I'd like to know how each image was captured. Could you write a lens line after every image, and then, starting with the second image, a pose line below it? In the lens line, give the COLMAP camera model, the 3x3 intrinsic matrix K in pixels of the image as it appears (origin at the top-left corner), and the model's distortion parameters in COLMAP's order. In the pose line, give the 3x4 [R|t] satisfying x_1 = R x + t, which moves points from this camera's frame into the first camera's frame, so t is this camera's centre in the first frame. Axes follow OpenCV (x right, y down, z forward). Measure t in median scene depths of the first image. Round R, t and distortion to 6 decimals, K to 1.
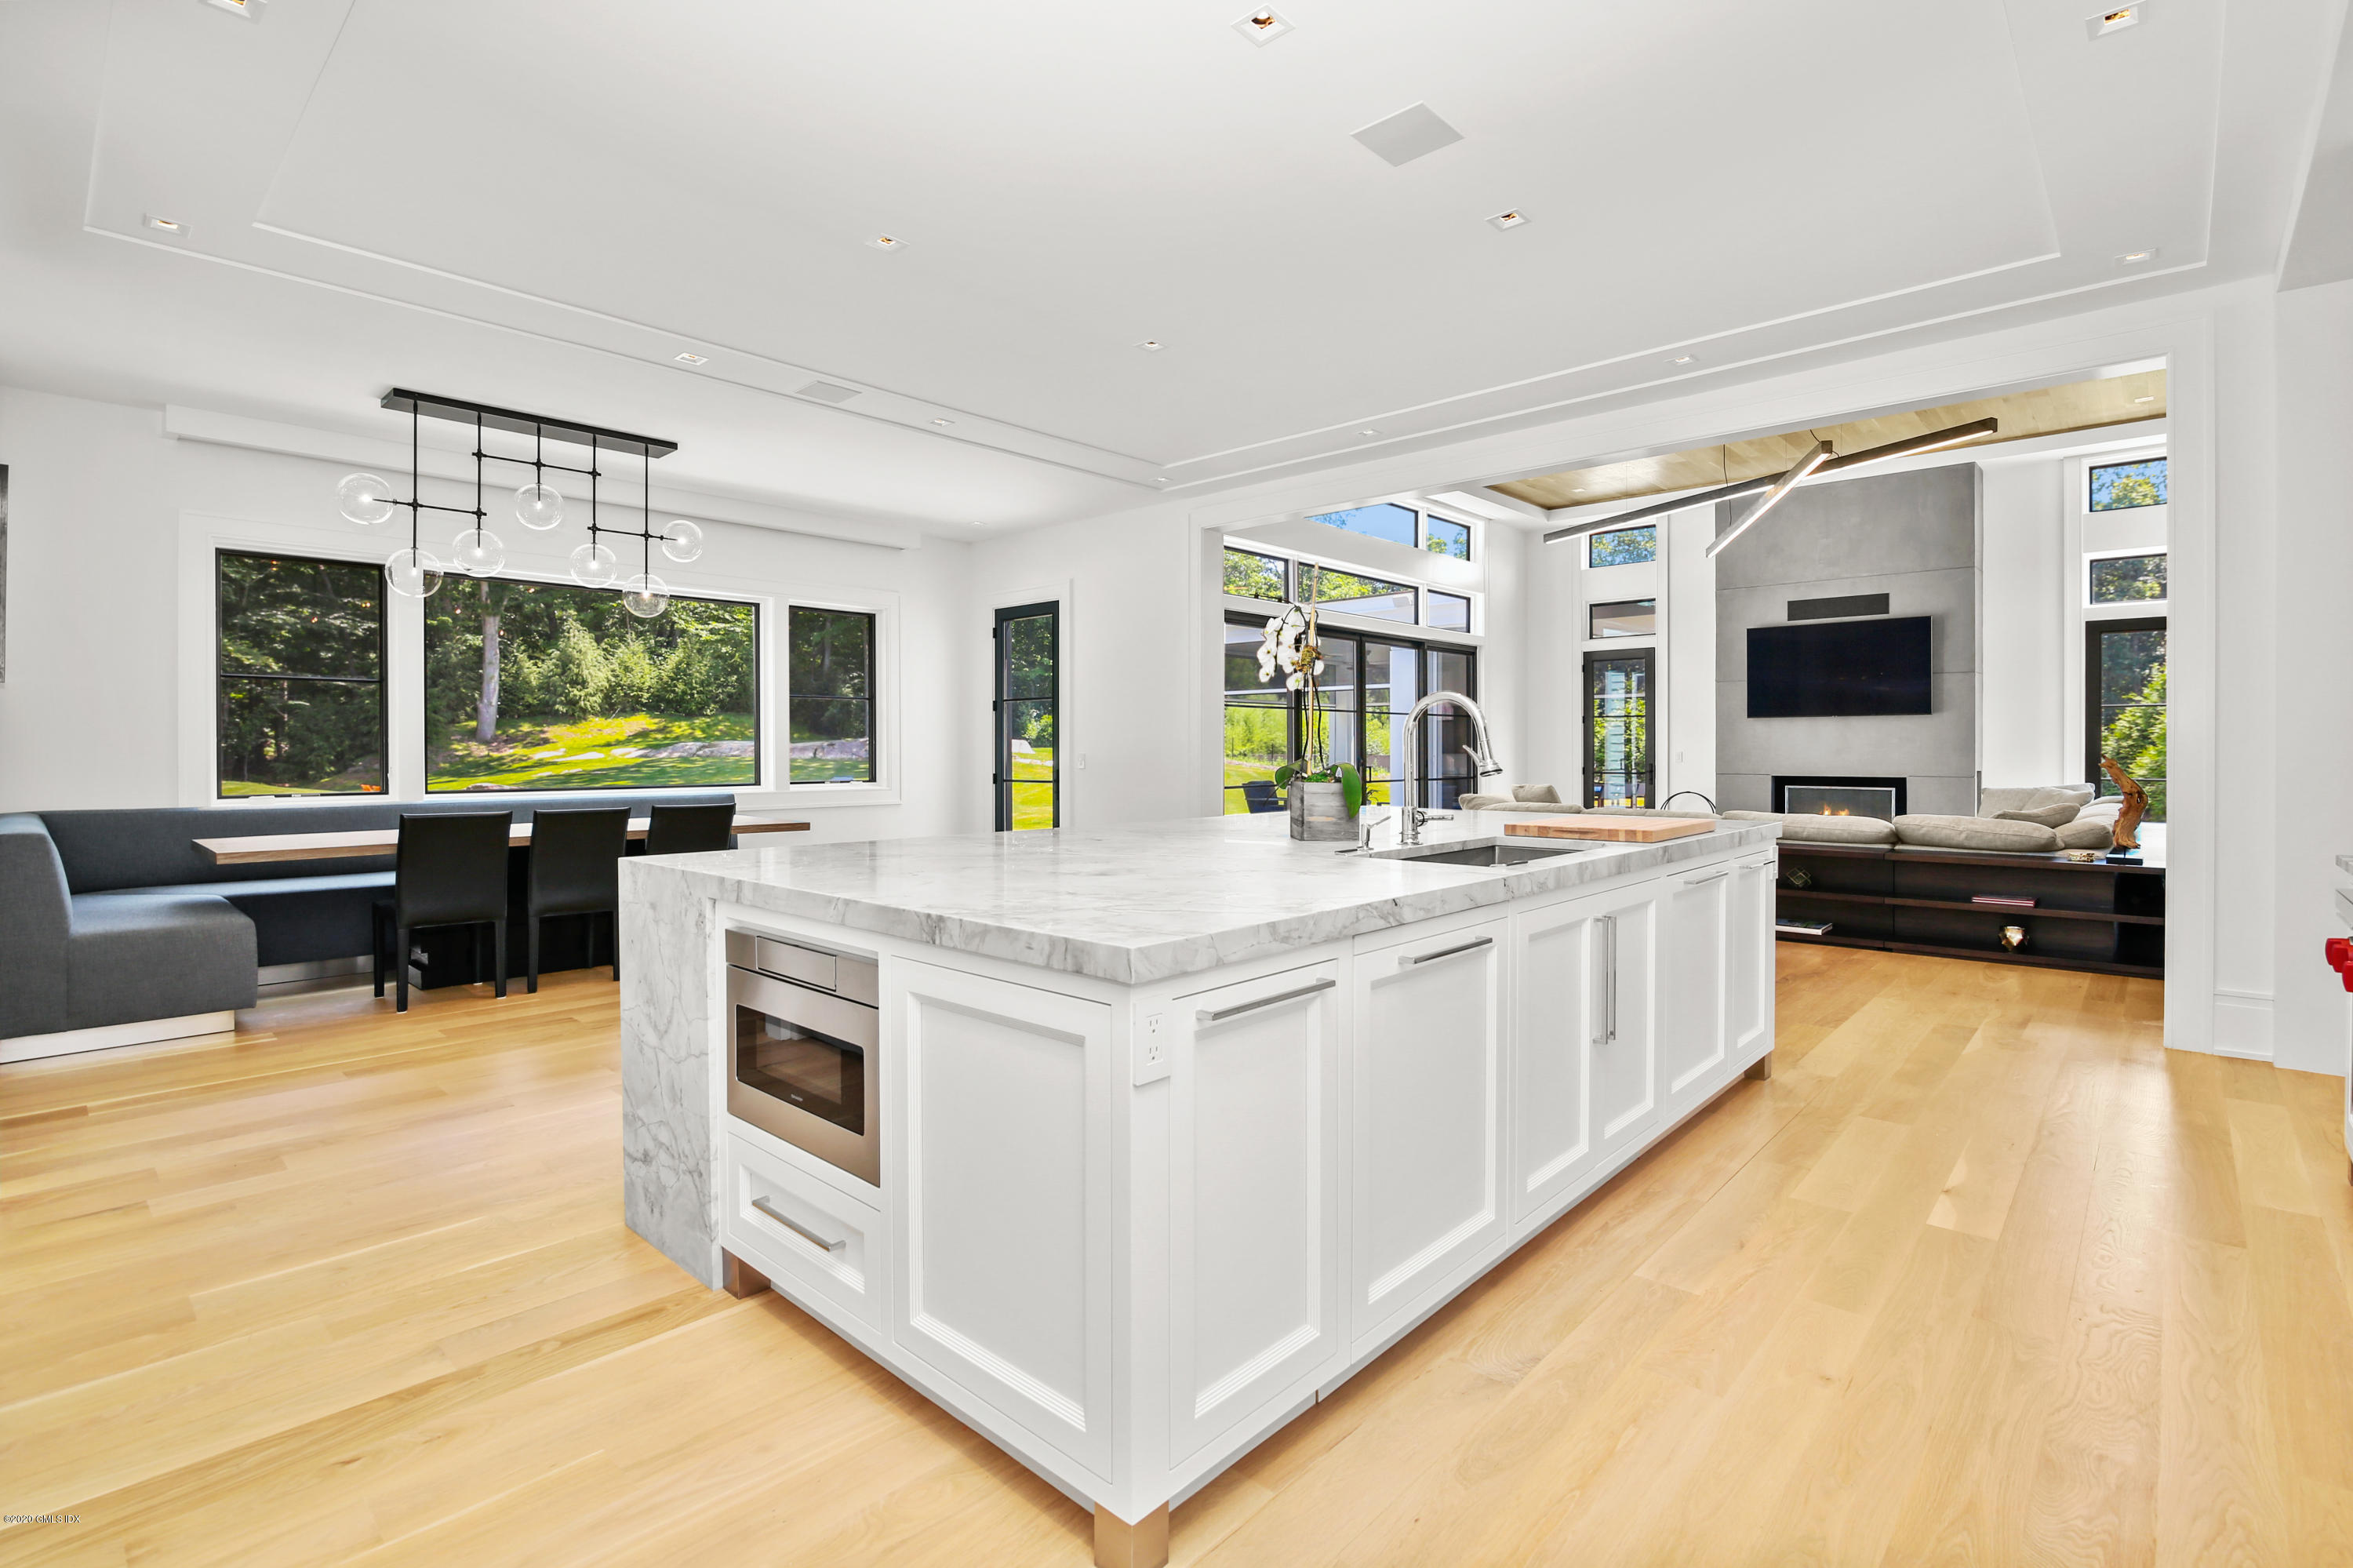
lens RADIAL K [[1092.4, 0, 1186.2], [0, 1092.4, 778.7], [0, 0, 1]] dist [-0.021697, 0.001991]
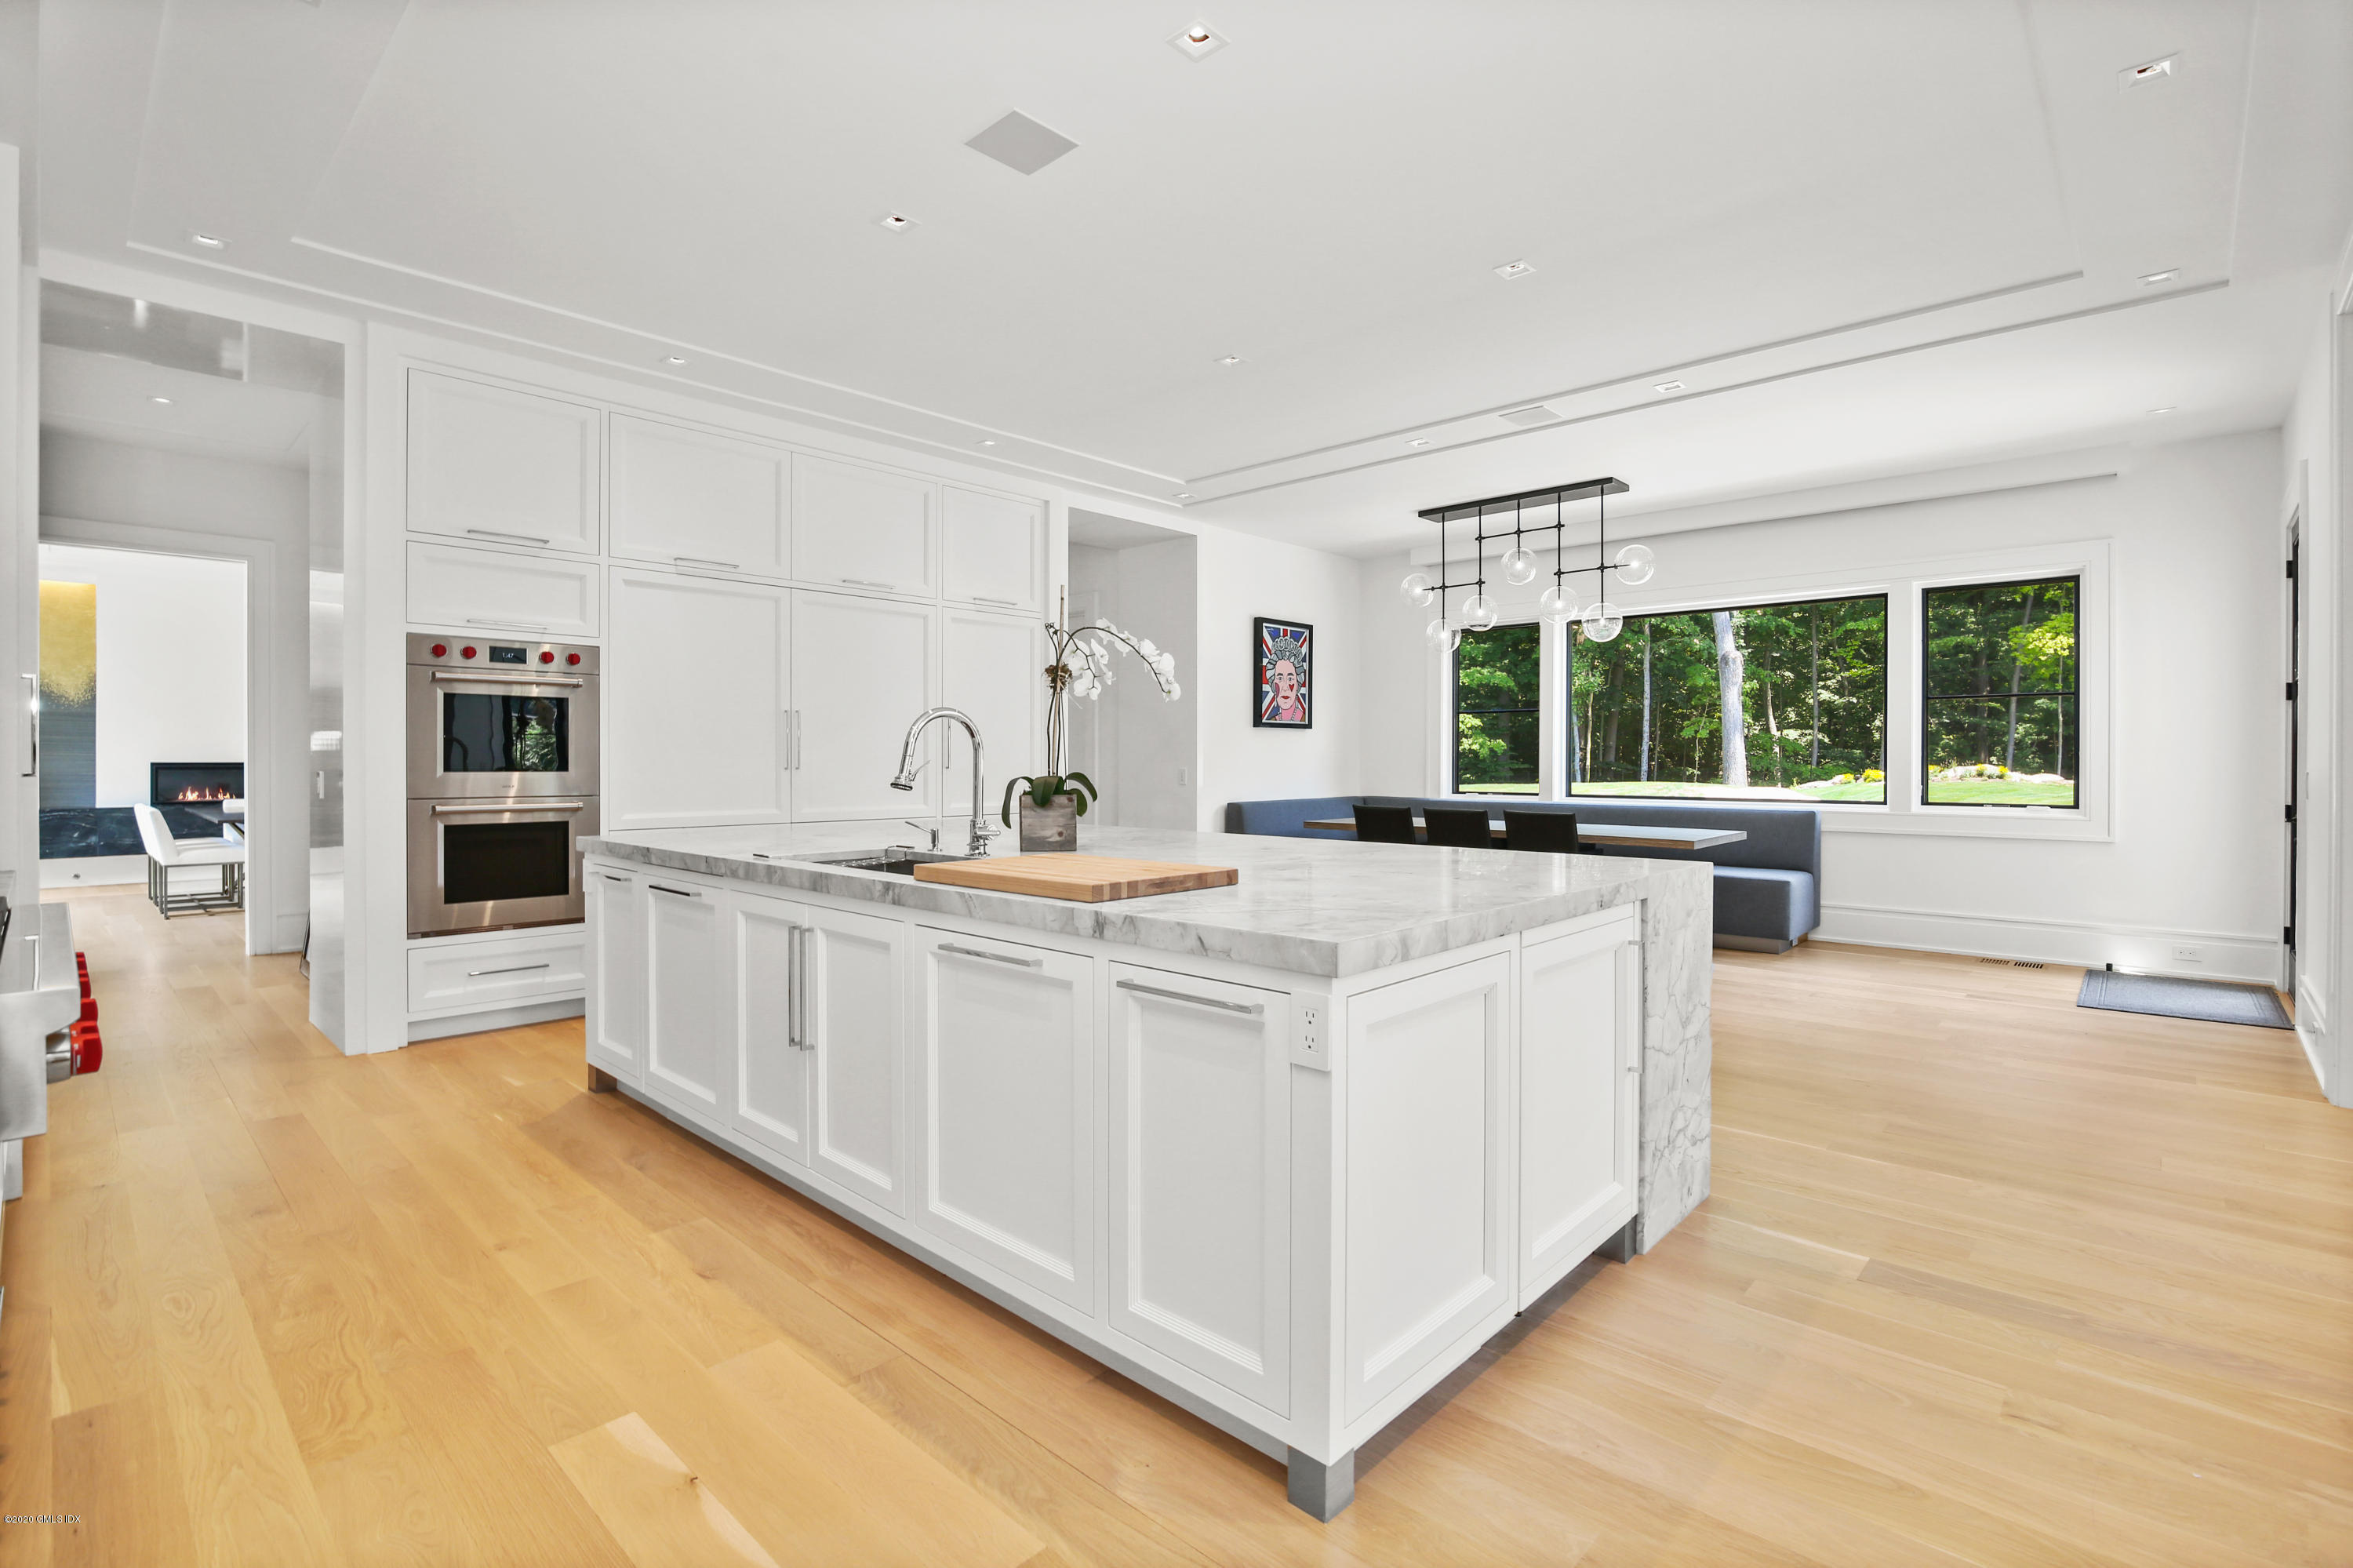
lens RADIAL K [[1092.4, 0, 1186.2], [0, 1092.4, 778.7], [0, 0, 1]] dist [-0.021697, 0.001991]
pose [[-0.013340, 0.016818, -0.999770, 0.636651], [-0.027882, 0.999463, 0.017185, -0.018107], [0.999522, 0.028105, -0.012864, 0.620820]]
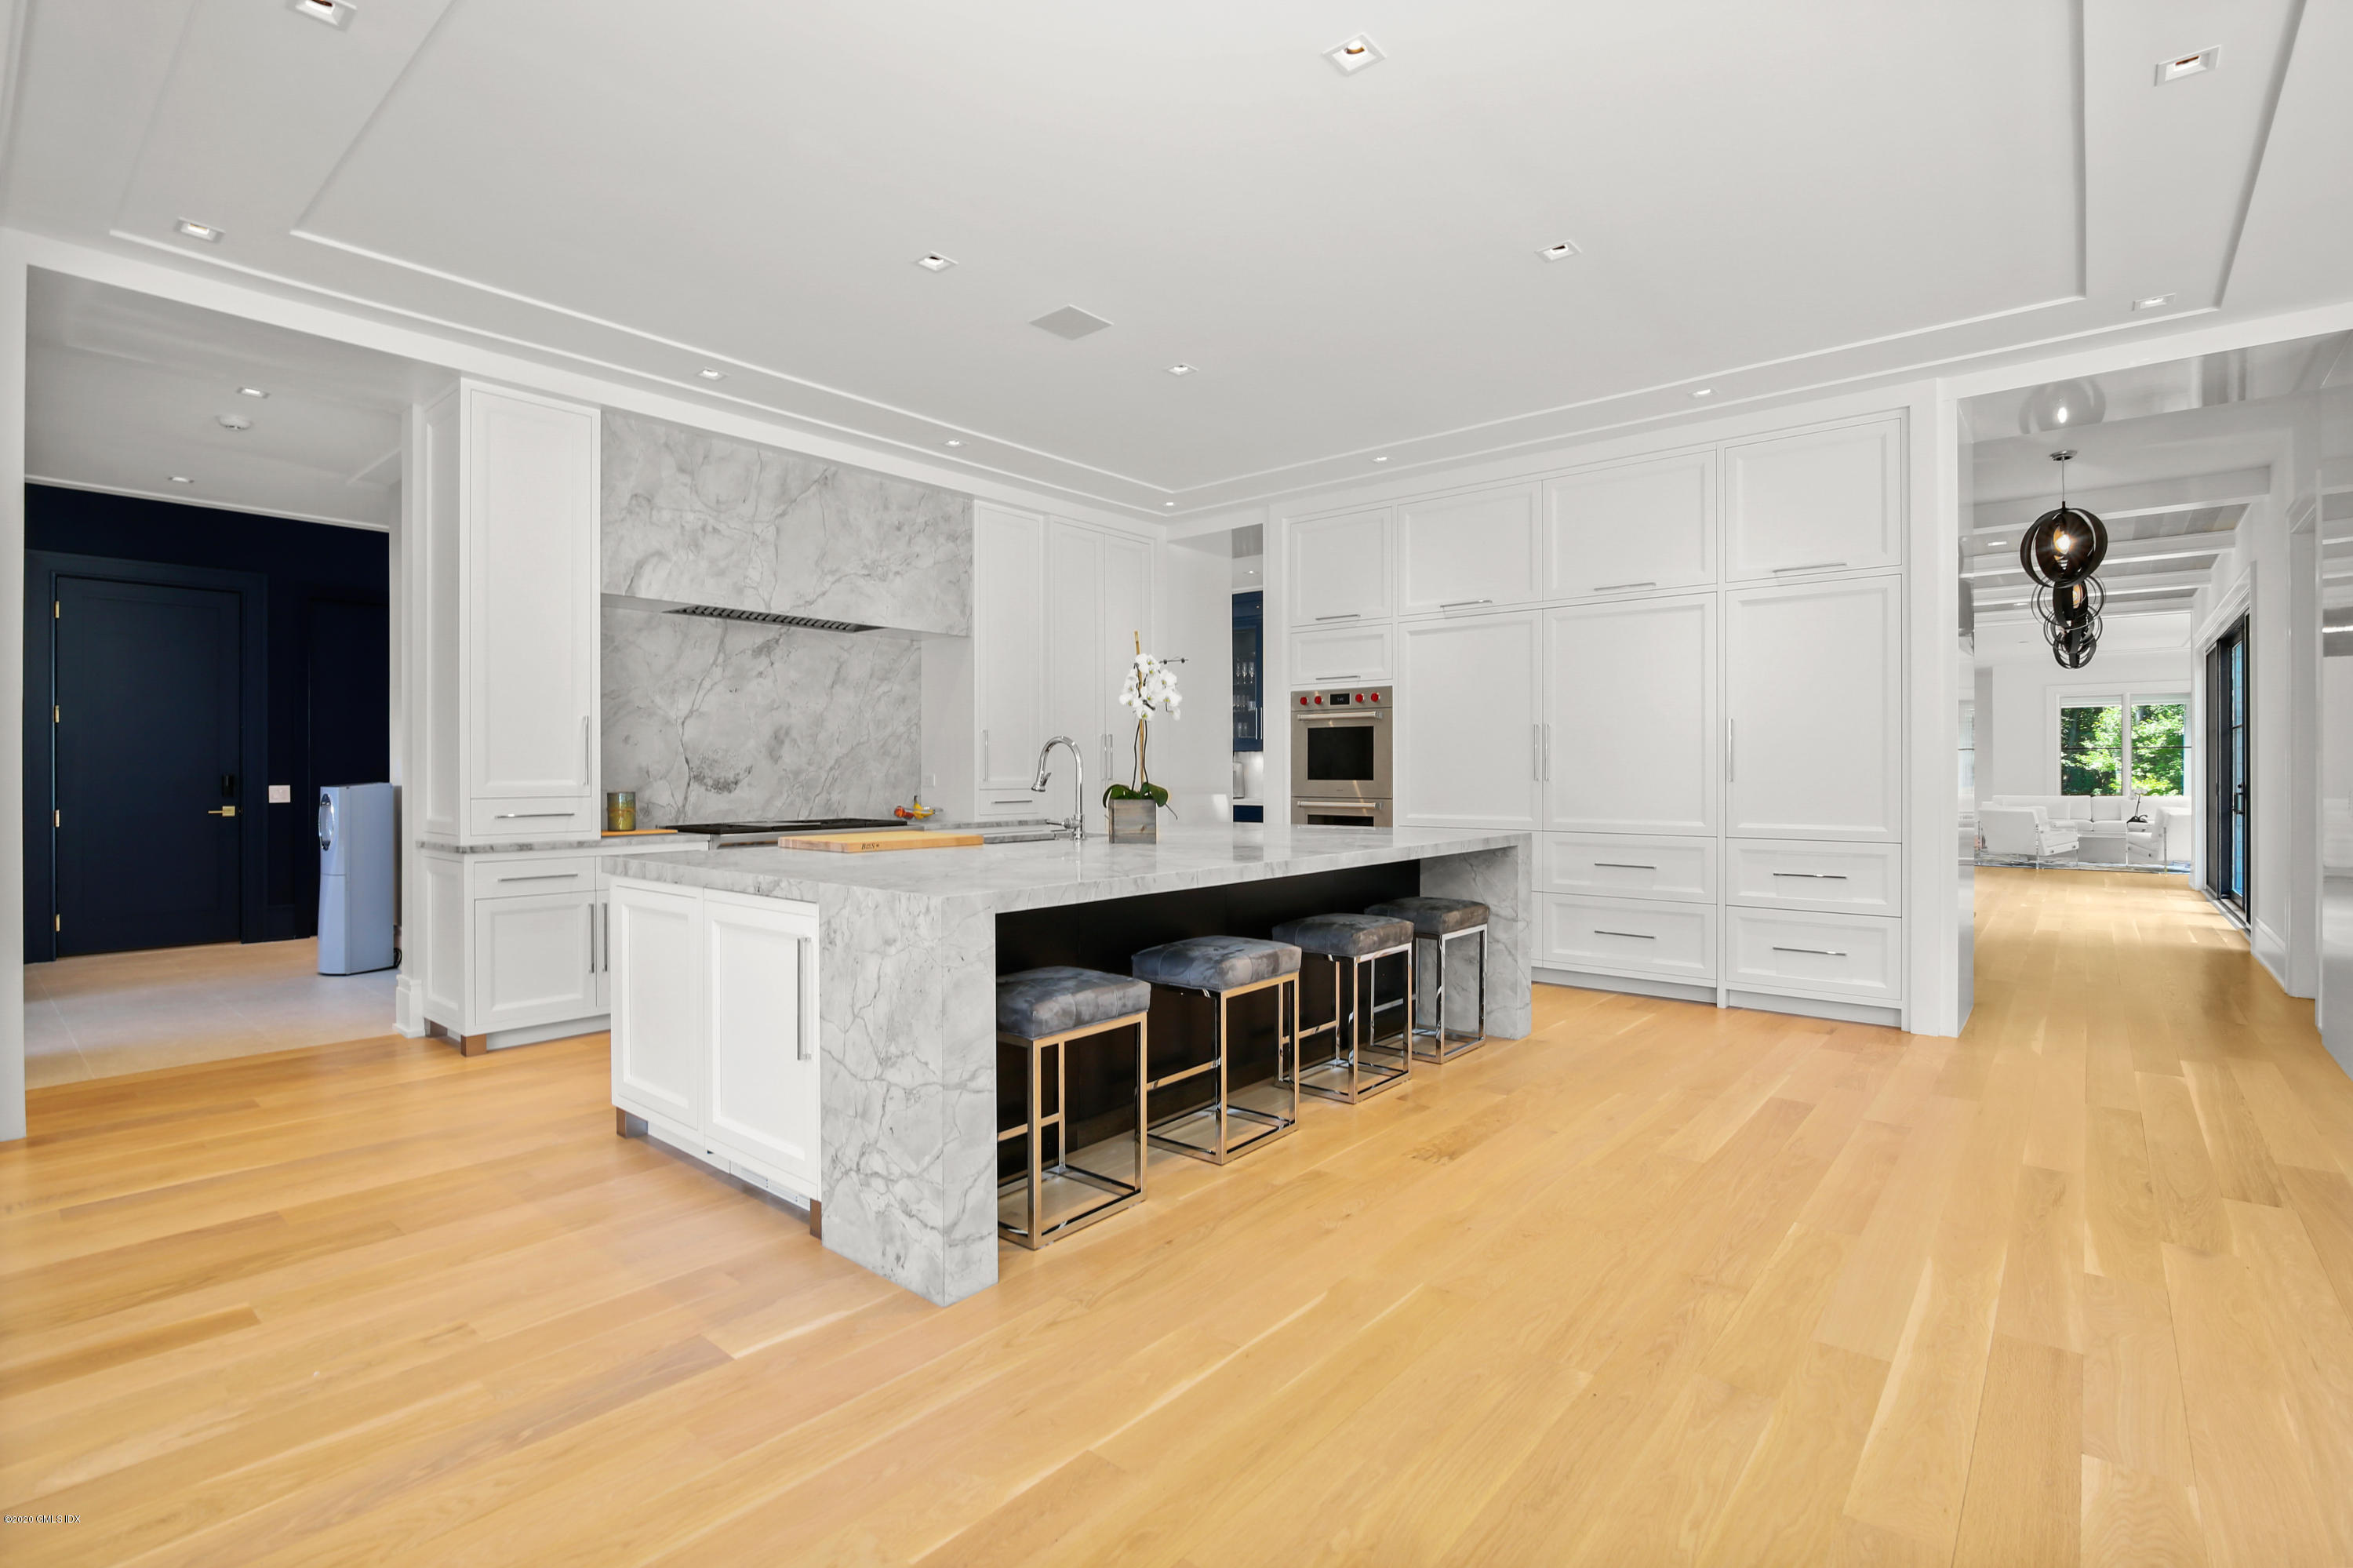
lens RADIAL K [[1092.4, 0, 1186.2], [0, 1092.4, 778.7], [0, 0, 1]] dist [-0.021697, 0.001991]
pose [[-0.999470, 0.004141, -0.032282, 0.067855], [0.003088, 0.999464, 0.032600, -0.034631], [0.032400, 0.032483, -0.998947, 1.254718]]
